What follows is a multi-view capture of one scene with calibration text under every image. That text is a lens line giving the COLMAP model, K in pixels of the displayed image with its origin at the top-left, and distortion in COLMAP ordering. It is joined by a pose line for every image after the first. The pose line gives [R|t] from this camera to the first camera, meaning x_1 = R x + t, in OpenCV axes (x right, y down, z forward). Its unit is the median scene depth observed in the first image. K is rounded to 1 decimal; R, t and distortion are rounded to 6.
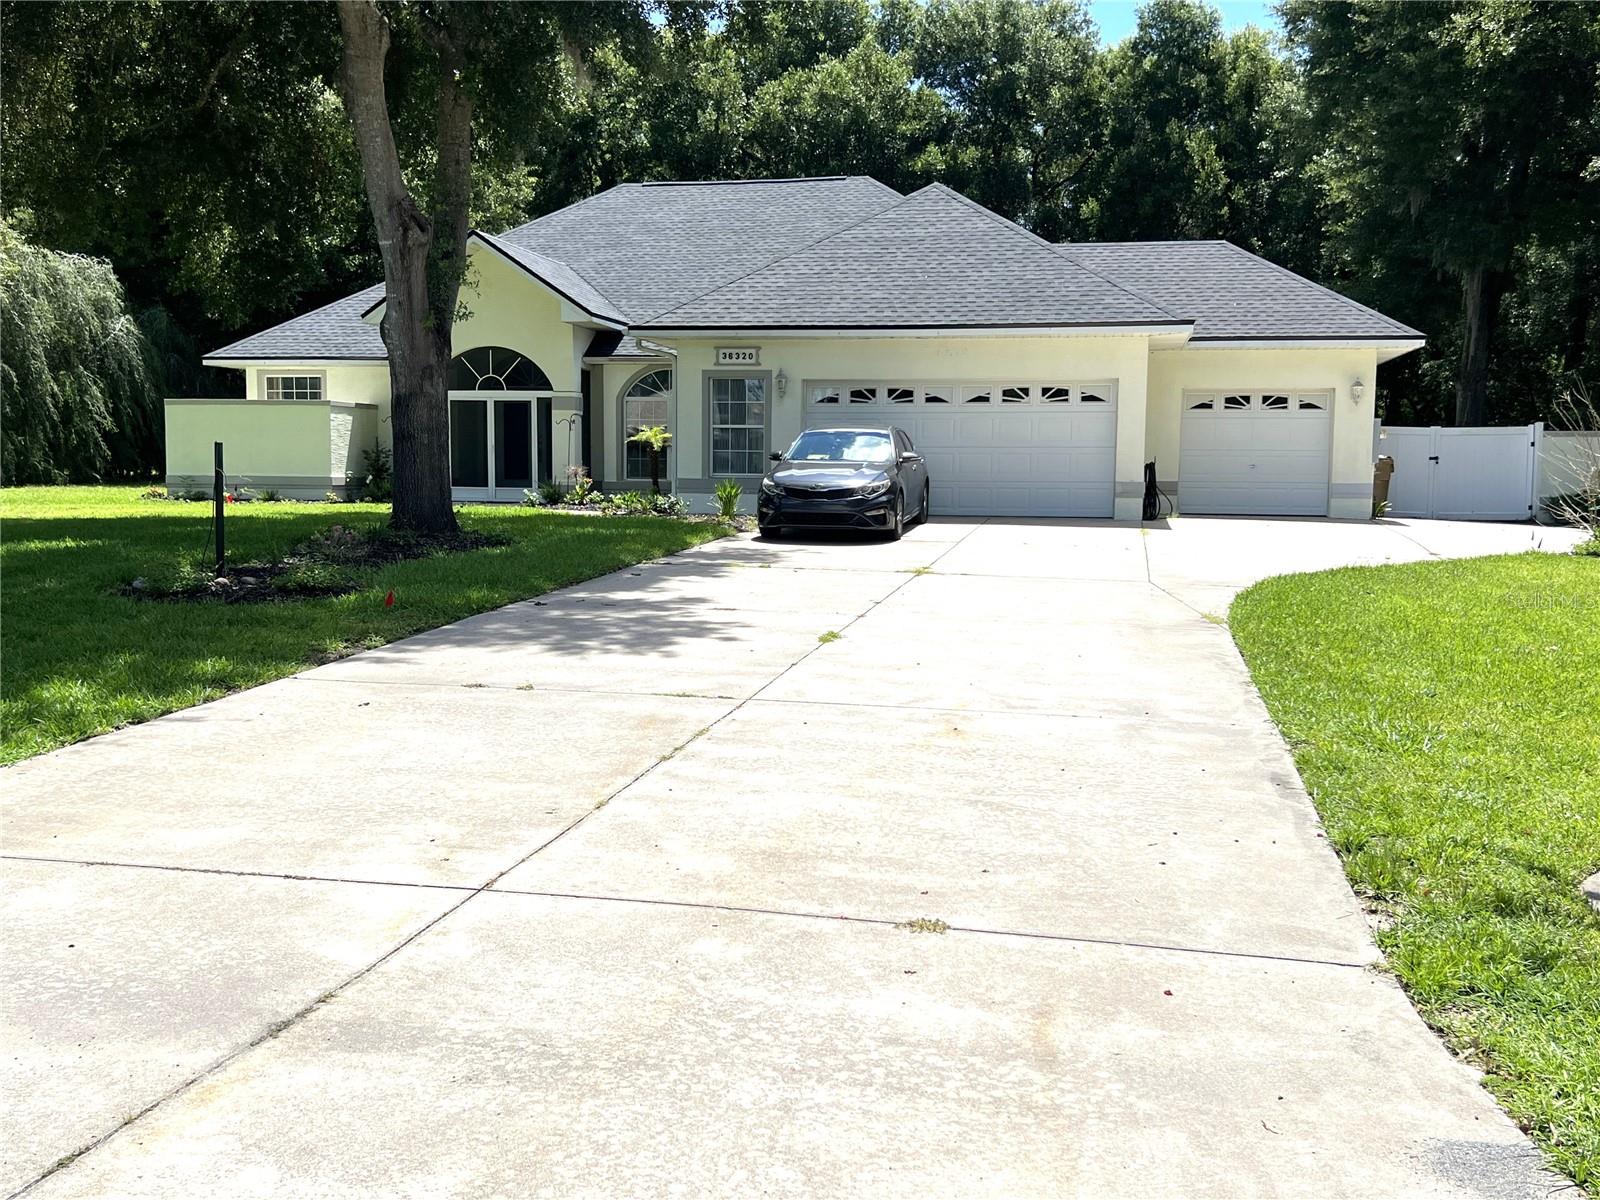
lens RADIAL K [[1593.5, 0, 807.3], [0, 1593.5, 606.0], [0, 0, 1]] dist [0.040652, 0.000000]
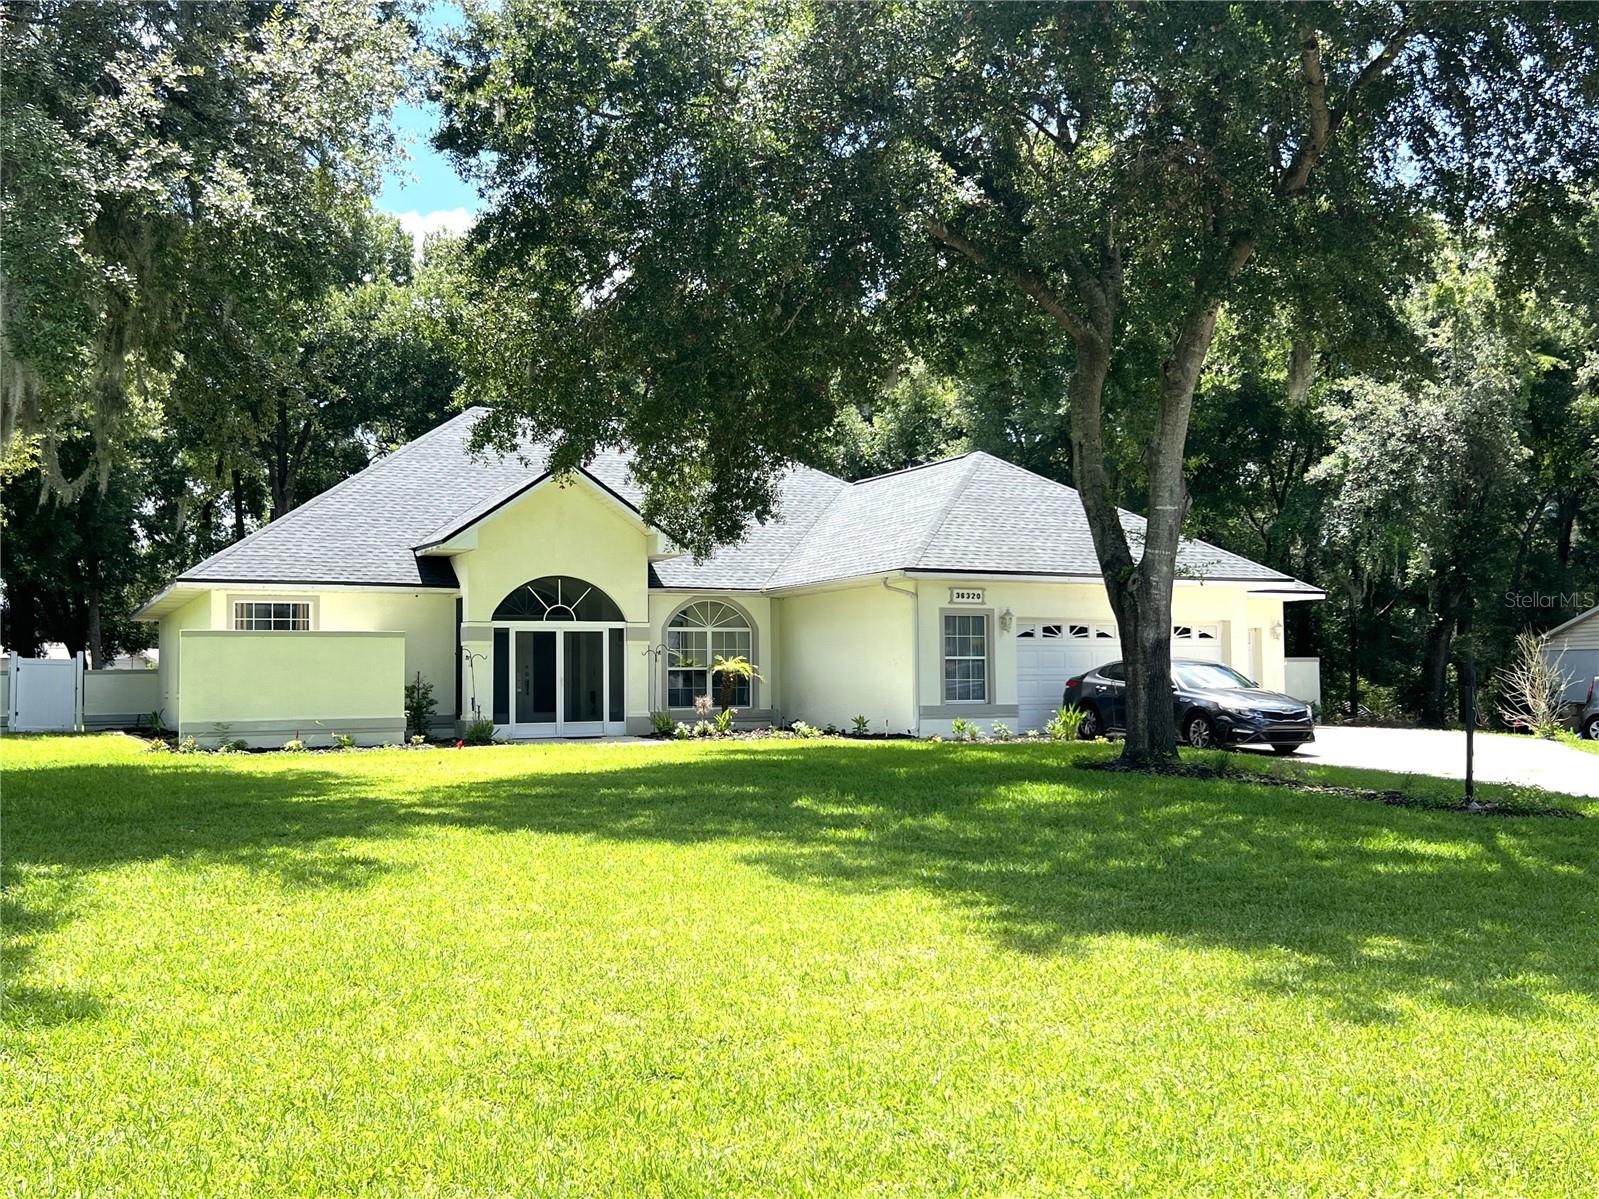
lens RADIAL K [[1592.5, 0, 795.7], [0, 1592.5, 602.4], [0, 0, 1]] dist [0.040652, 0.000000]
pose [[0.784053, 0.012335, 0.620572, -0.682900], [0.070089, 0.991648, -0.108265, -0.033362], [-0.616724, 0.128381, 0.776640, 0.174061]]
